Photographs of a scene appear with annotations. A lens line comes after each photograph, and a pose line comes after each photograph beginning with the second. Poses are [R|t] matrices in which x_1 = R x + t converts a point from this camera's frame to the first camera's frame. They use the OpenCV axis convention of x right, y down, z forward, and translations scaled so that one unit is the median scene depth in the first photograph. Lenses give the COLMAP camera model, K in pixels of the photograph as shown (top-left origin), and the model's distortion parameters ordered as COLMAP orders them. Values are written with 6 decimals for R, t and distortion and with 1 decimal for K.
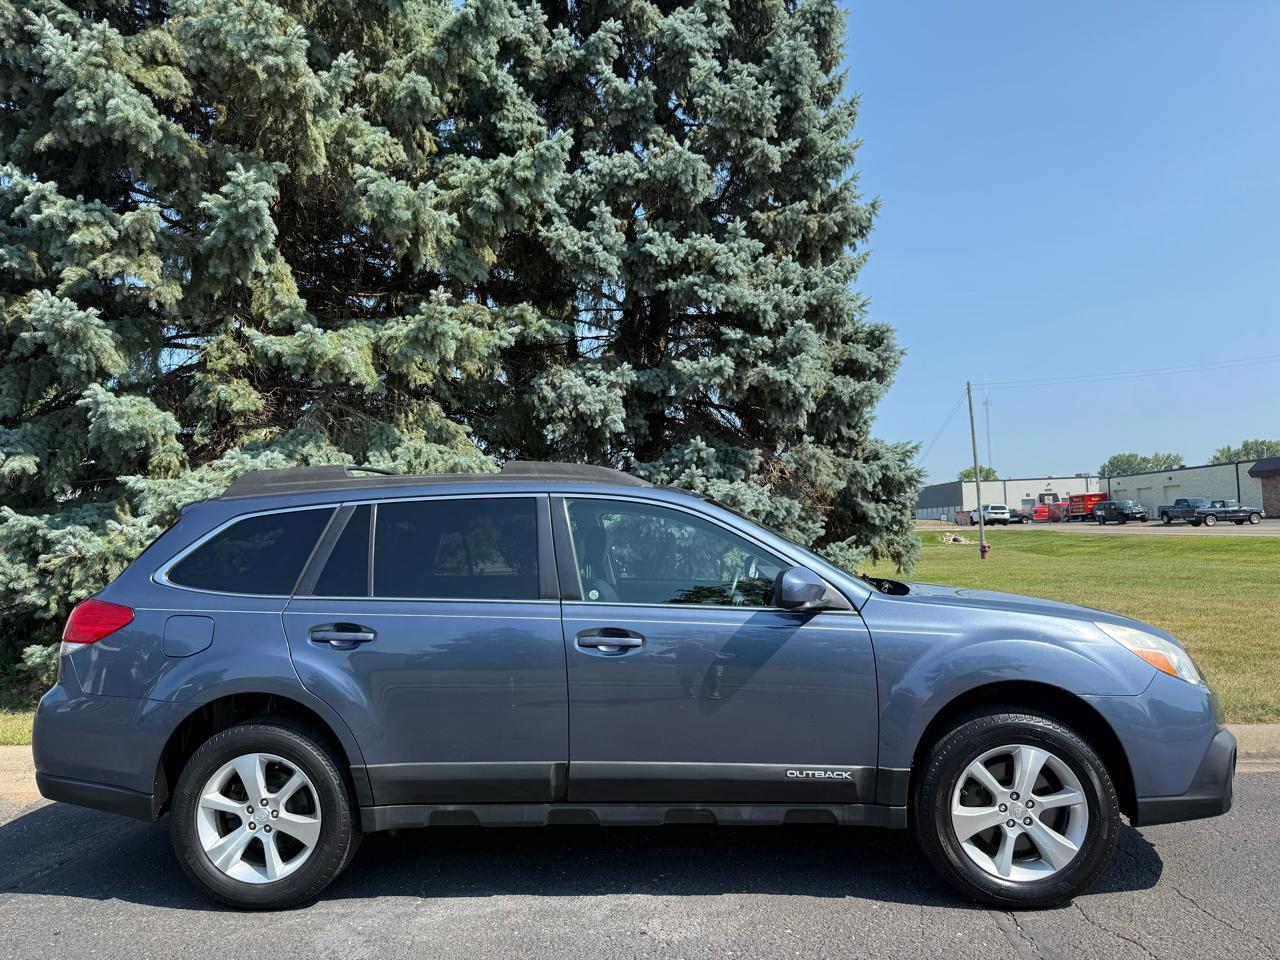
lens RADIAL K [[910.4, 0, 652.0], [0, 910.4, 487.4], [0, 0, 1]] dist [0.031631, -0.033254]
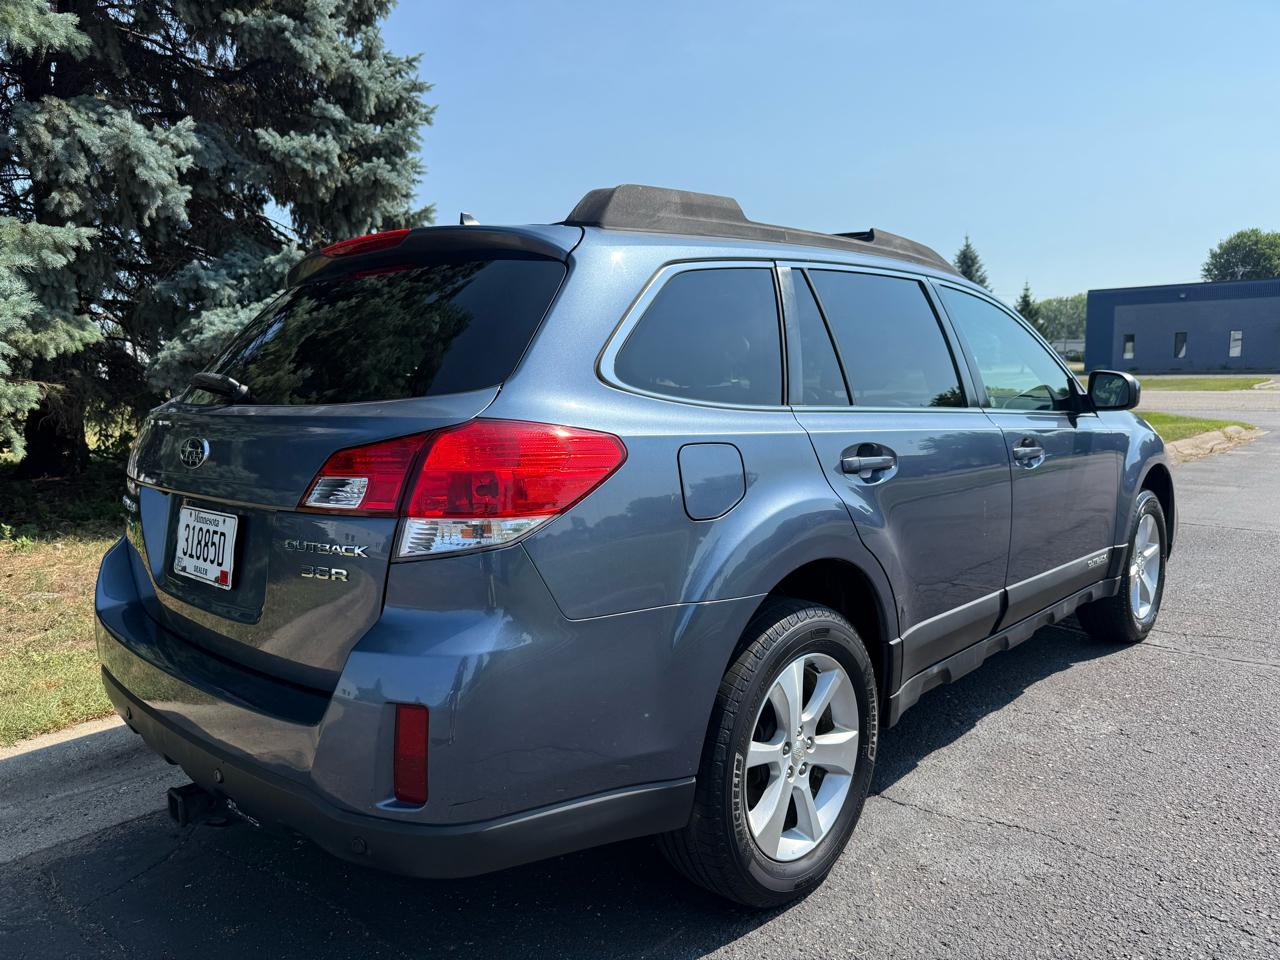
lens RADIAL K [[910.4, 0, 633.7], [0, 910.4, 488.8], [0, 0, 1]] dist [0.031631, -0.033254]
pose [[0.639002, -0.078466, 0.765193, -0.375631], [-0.036052, 0.990635, 0.131690, 0.038928], [-0.768360, -0.111737, 0.630189, 0.276805]]
